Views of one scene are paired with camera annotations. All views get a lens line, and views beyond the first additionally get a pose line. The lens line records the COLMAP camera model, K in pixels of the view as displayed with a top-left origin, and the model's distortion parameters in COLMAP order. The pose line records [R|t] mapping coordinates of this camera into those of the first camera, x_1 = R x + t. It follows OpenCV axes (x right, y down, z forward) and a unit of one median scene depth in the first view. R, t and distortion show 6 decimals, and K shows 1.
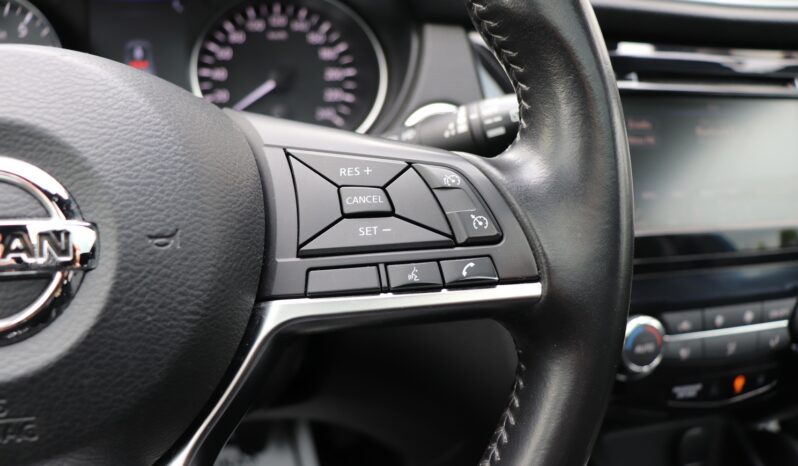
lens RADIAL K [[654.4, 0, 398.8], [0, 654.4, 230.2], [0, 0, 1]] dist [-0.183193, 0.145598]
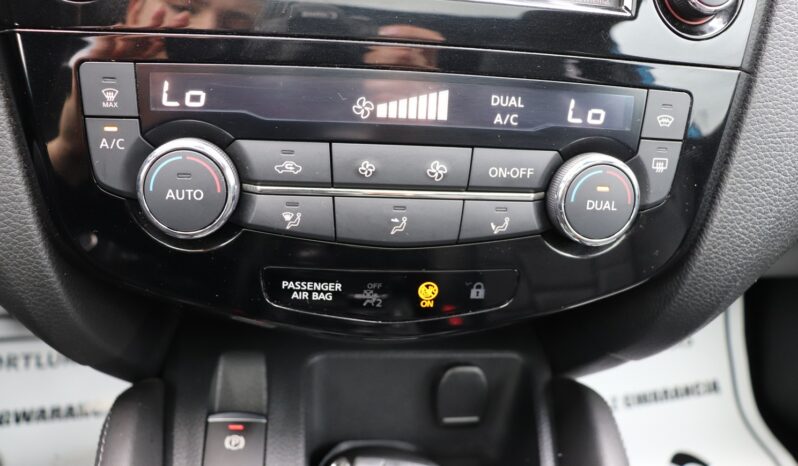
lens RADIAL K [[654.4, 0, 390.7], [0, 654.4, 220.6], [0, 0, 1]] dist [-0.183193, 0.145598]
pose [[0.987567, 0.107536, -0.114665, 0.608540], [-0.091442, 0.986284, 0.137411, 0.111445], [0.127869, -0.125217, 0.983855, 0.460085]]
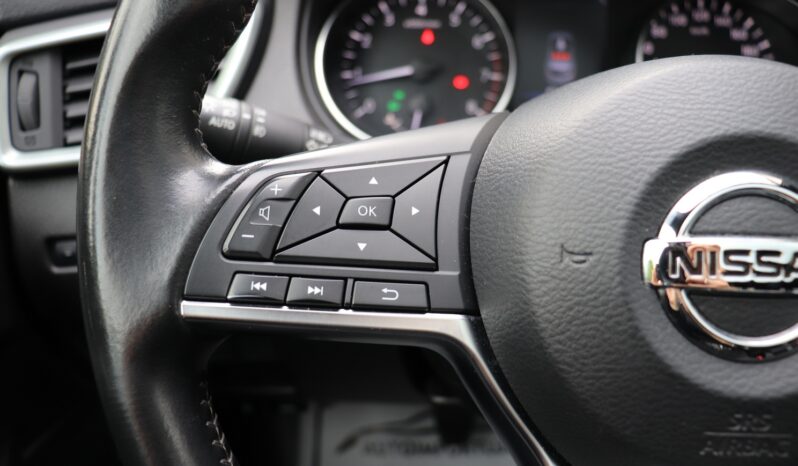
lens RADIAL K [[654.4, 0, 396.1], [0, 654.4, 220.1], [0, 0, 1]] dist [-0.183193, 0.145598]
pose [[0.945732, 0.073249, -0.316586, -0.349774], [-0.068678, 0.997311, 0.025589, -0.010527], [0.317609, -0.002458, 0.948219, -0.058746]]
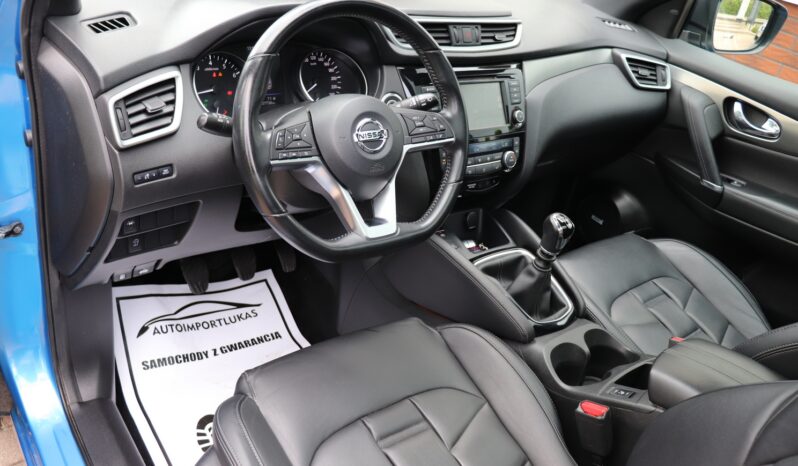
lens RADIAL K [[654.4, 0, 402.3], [0, 654.4, 235.2], [0, 0, 1]] dist [-0.183193, 0.145598]
pose [[0.914158, -0.125325, 0.385498, -1.061617], [0.081876, 0.988492, 0.127200, 0.073788], [-0.397003, -0.084718, 0.913899, -1.707006]]
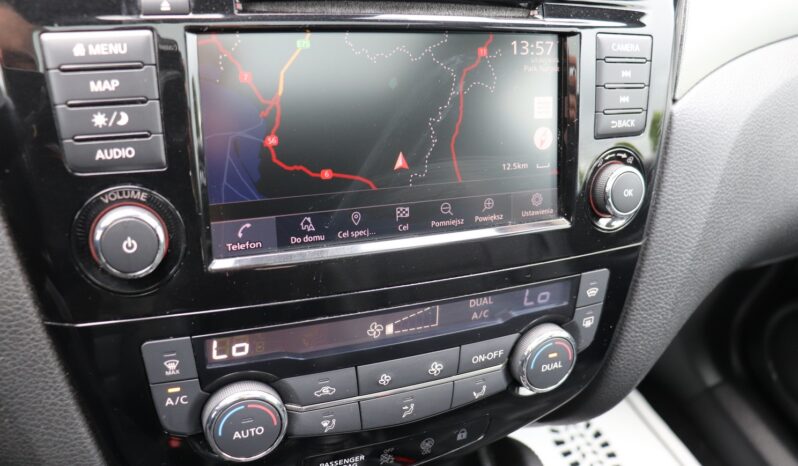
lens RADIAL K [[654.4, 0, 399.5], [0, 654.4, 231.4], [0, 0, 1]] dist [-0.183193, 0.145598]
pose [[0.989914, 0.005106, 0.141579, 0.434002], [-0.038411, 0.971591, 0.233528, -0.175712], [-0.136365, -0.236611, 0.961987, 0.373680]]
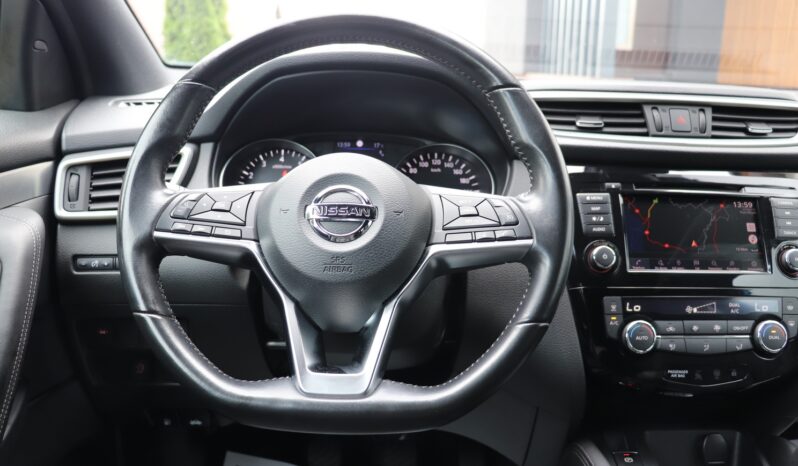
lens RADIAL K [[654.4, 0, 391.6], [0, 654.4, 230.8], [0, 0, 1]] dist [-0.183193, 0.145598]
pose [[0.971099, 0.001772, -0.238669, 0.140563], [-0.062194, 0.967304, -0.245874, 0.354490], [0.230430, 0.253612, 0.939459, -0.779833]]
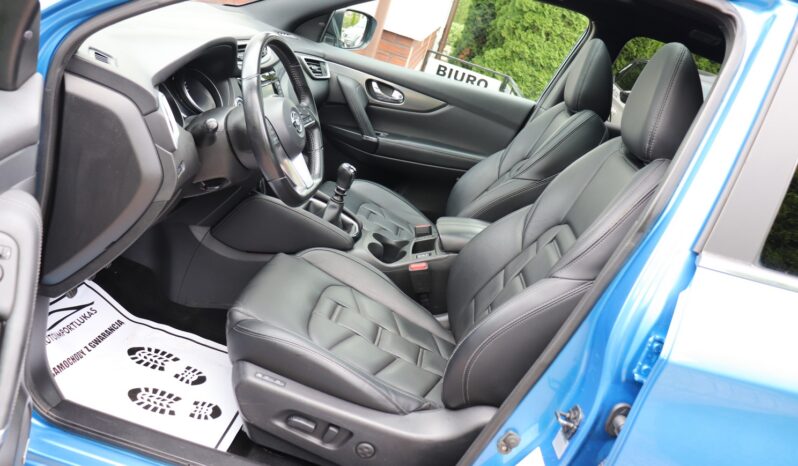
lens RADIAL K [[654.4, 0, 392.3], [0, 654.4, 235.7], [0, 0, 1]] dist [-0.183193, 0.145598]
pose [[0.358566, -0.301154, 0.883593, -3.307618], [0.192515, 0.950042, 0.245679, -0.167735], [-0.913438, 0.082012, 0.398629, -1.379750]]
